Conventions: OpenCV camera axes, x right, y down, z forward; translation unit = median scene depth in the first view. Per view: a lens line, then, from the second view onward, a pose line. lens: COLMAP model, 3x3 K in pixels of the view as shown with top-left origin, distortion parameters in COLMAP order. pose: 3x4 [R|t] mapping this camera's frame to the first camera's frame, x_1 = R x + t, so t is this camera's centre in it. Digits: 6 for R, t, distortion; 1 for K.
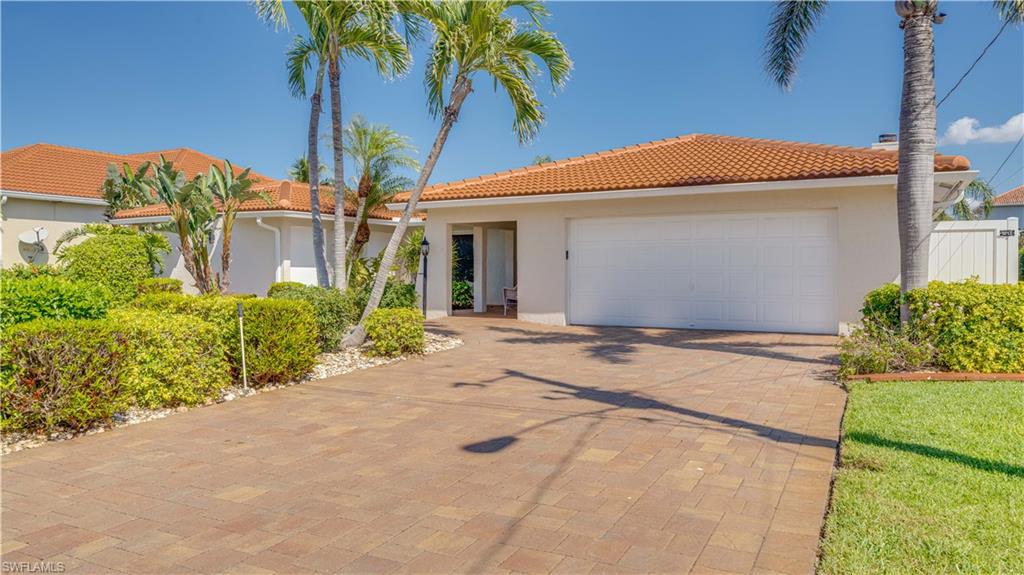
lens RADIAL K [[699.5, 0, 512.0], [0, 699.5, 287.5], [0, 0, 1]] dist [0.001332, 0.002767]
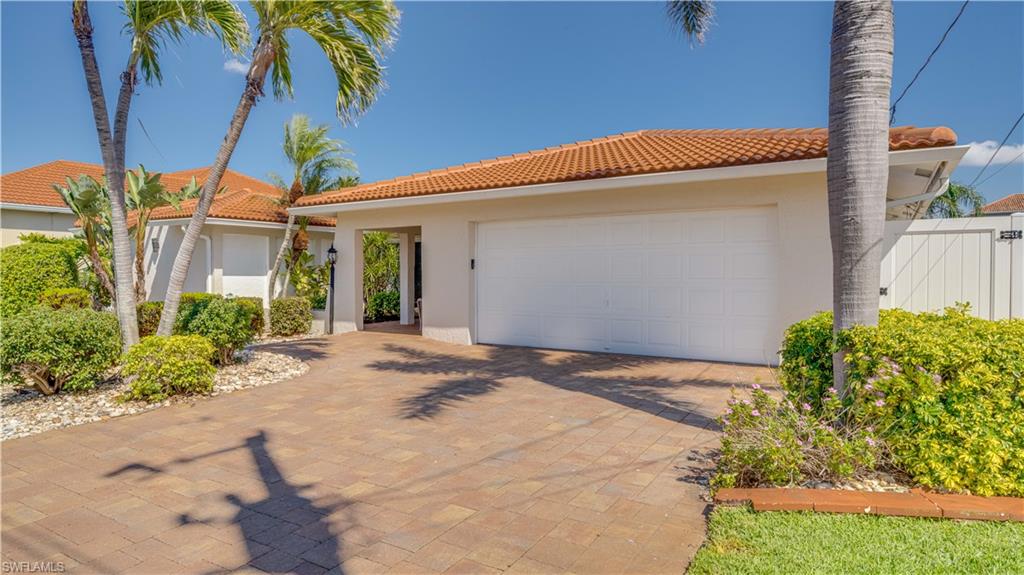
lens RADIAL K [[582.0, 0, 512.0], [0, 582.0, 287.5], [0, 0, 1]] dist [0.000907, -0.000273]
pose [[0.996978, 0.001343, -0.077667, 0.266901], [-0.001275, 0.999999, 0.000922, -0.025659], [0.077668, -0.000821, 0.996979, 0.400730]]
